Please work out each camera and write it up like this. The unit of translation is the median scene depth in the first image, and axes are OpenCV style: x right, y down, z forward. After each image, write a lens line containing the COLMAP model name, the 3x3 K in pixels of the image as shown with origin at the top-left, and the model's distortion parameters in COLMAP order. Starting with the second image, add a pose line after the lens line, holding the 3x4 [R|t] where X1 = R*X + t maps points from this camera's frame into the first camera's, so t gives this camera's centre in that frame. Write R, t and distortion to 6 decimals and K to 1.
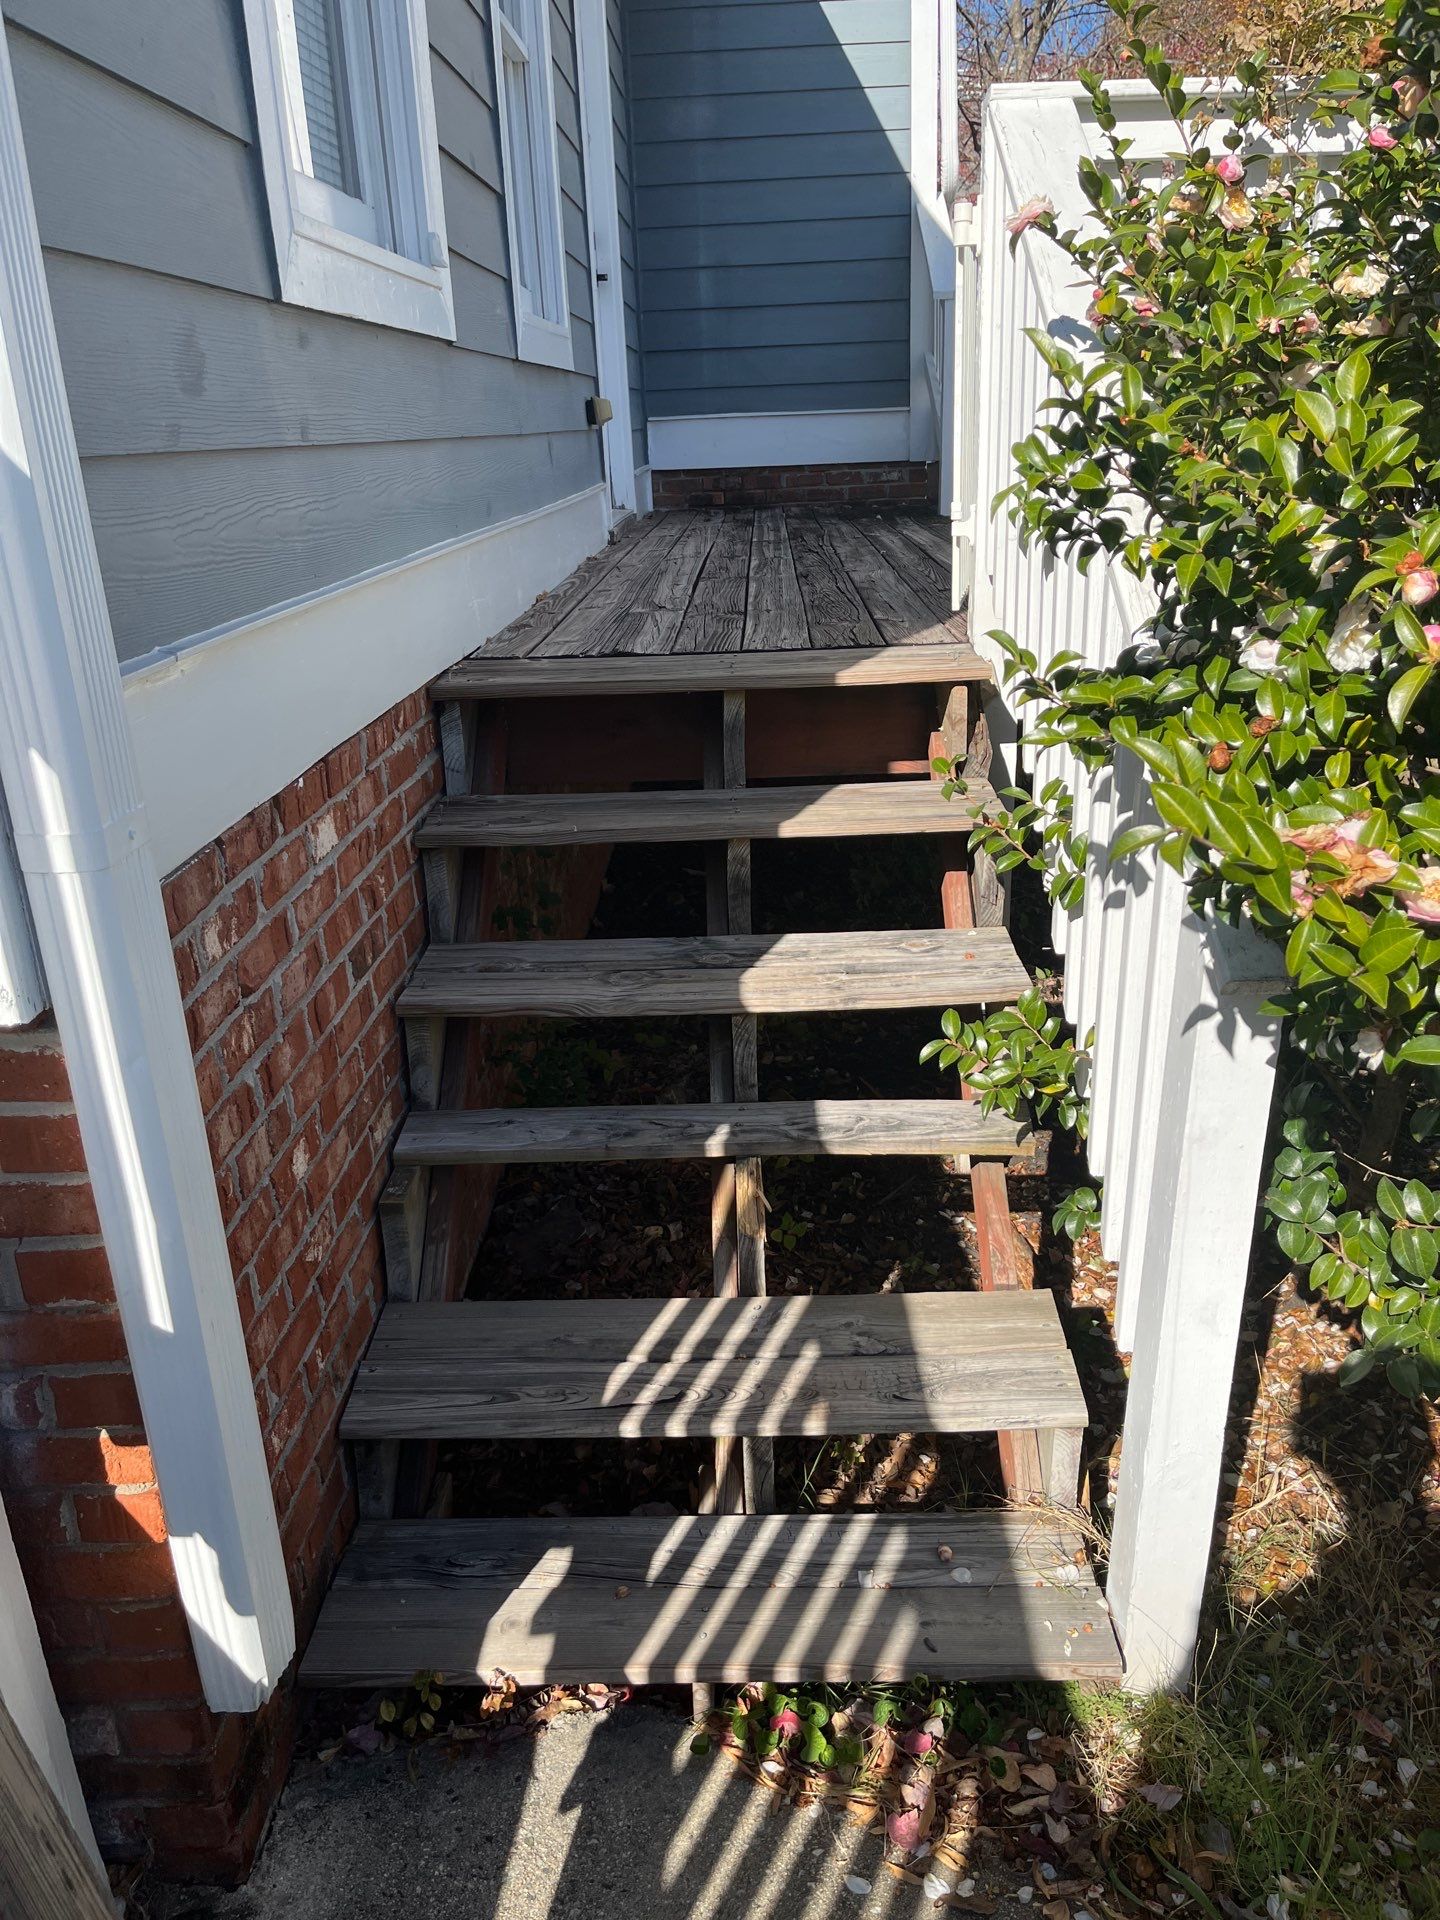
lens RADIAL K [[1452.6, 0, 720.0], [0, 1452.6, 960.0], [0, 0, 1]] dist [-0.000712, 0.000833]
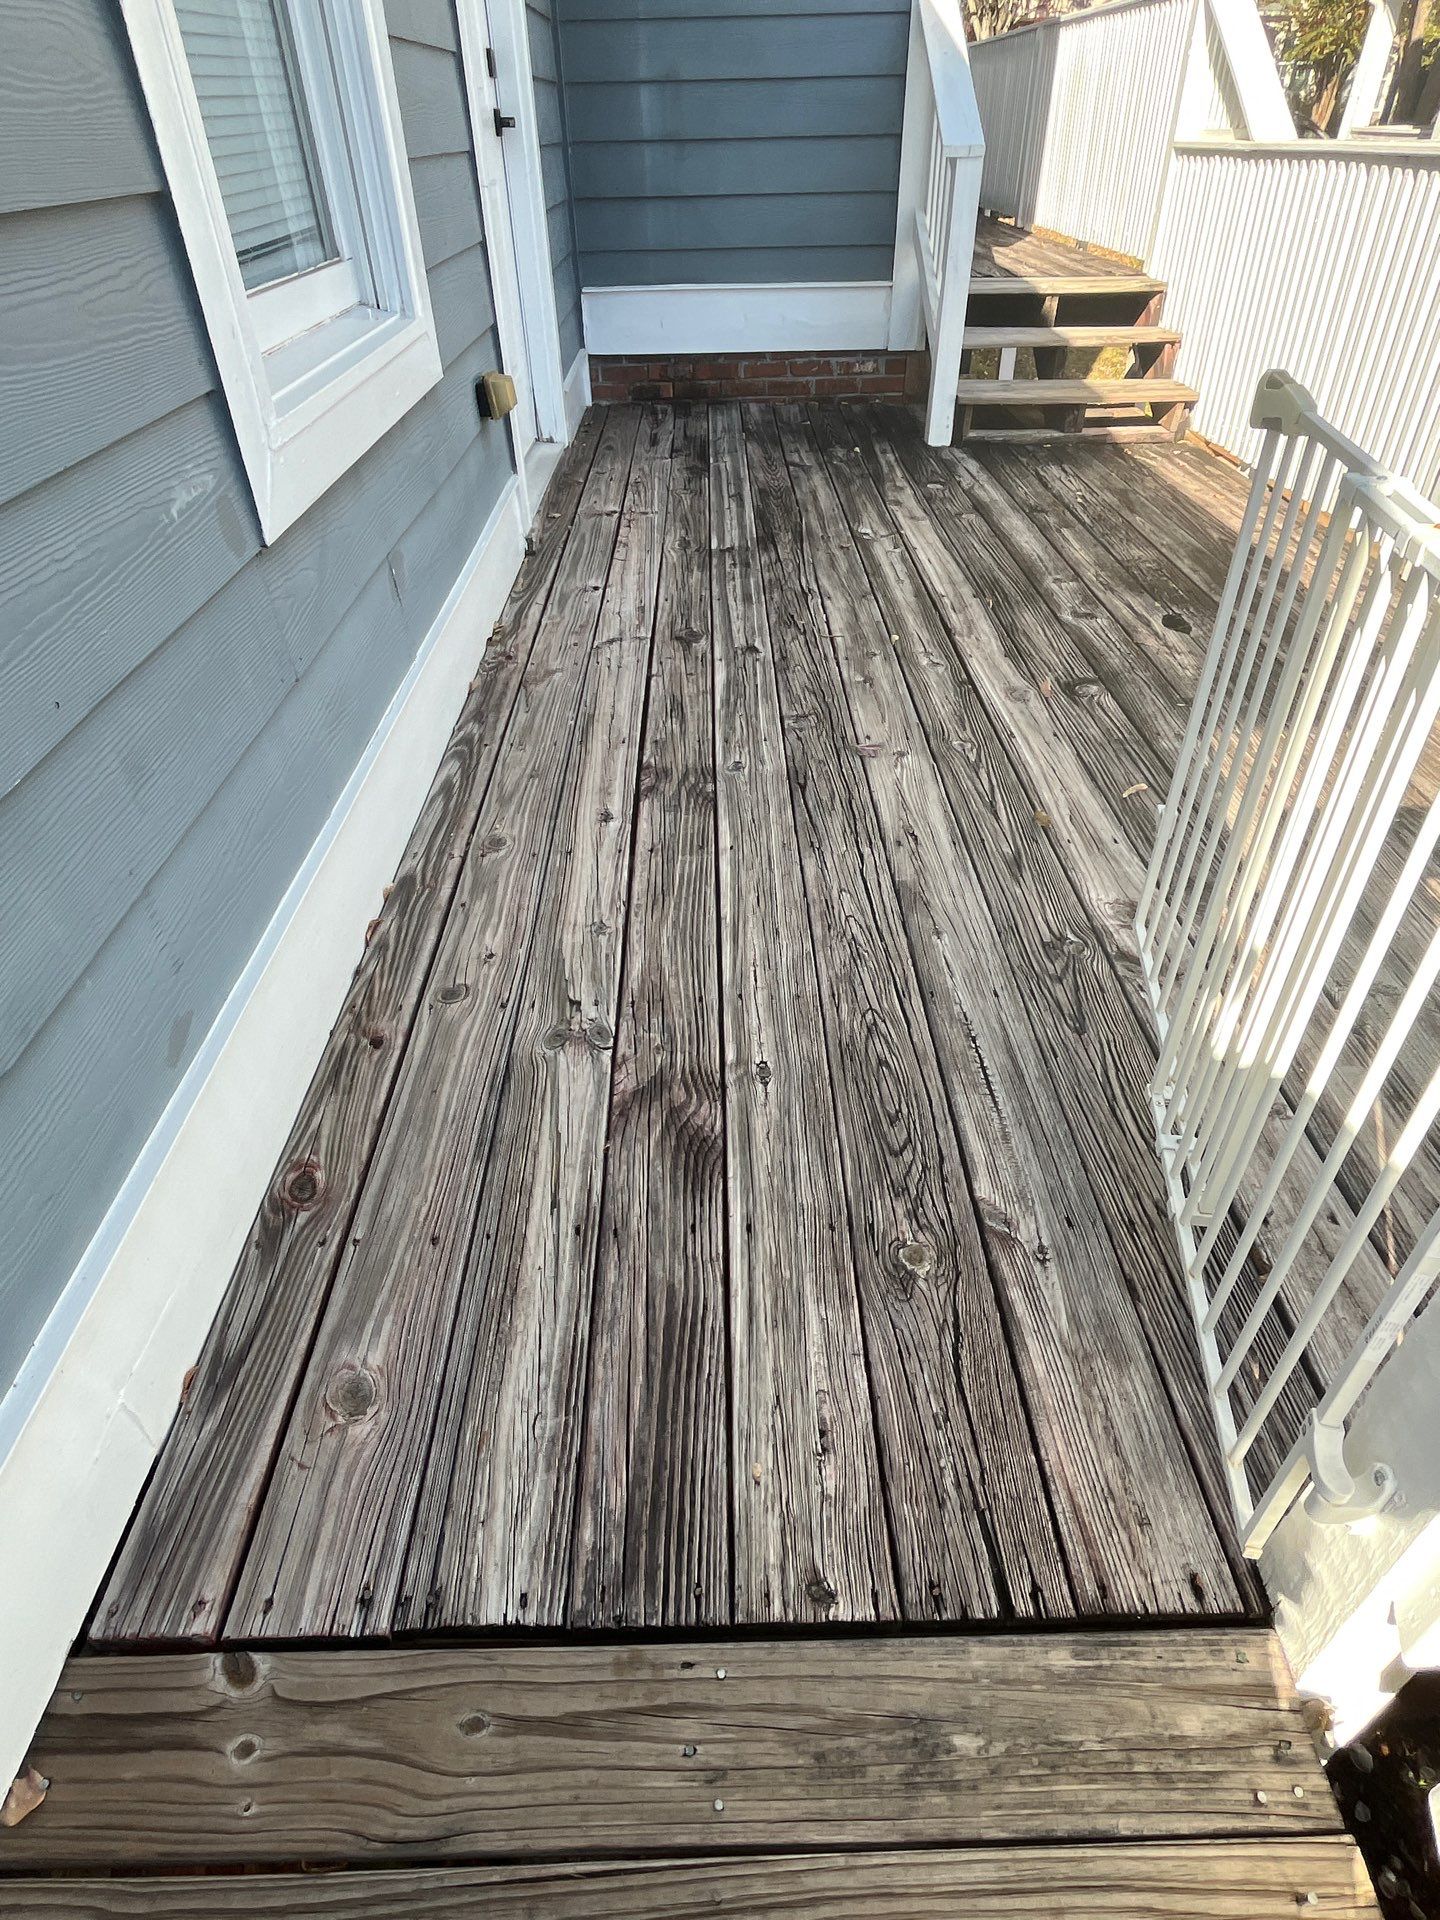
lens RADIAL K [[1069.5, 0, 720.0], [0, 1069.5, 960.0], [0, 0, 1]] dist [-0.005158, -0.001752]
pose [[0.999004, -0.008519, 0.043791, -0.000107], [-0.005063, 0.953610, 0.301002, -0.191176], [-0.044324, -0.300924, 0.952618, 0.294333]]
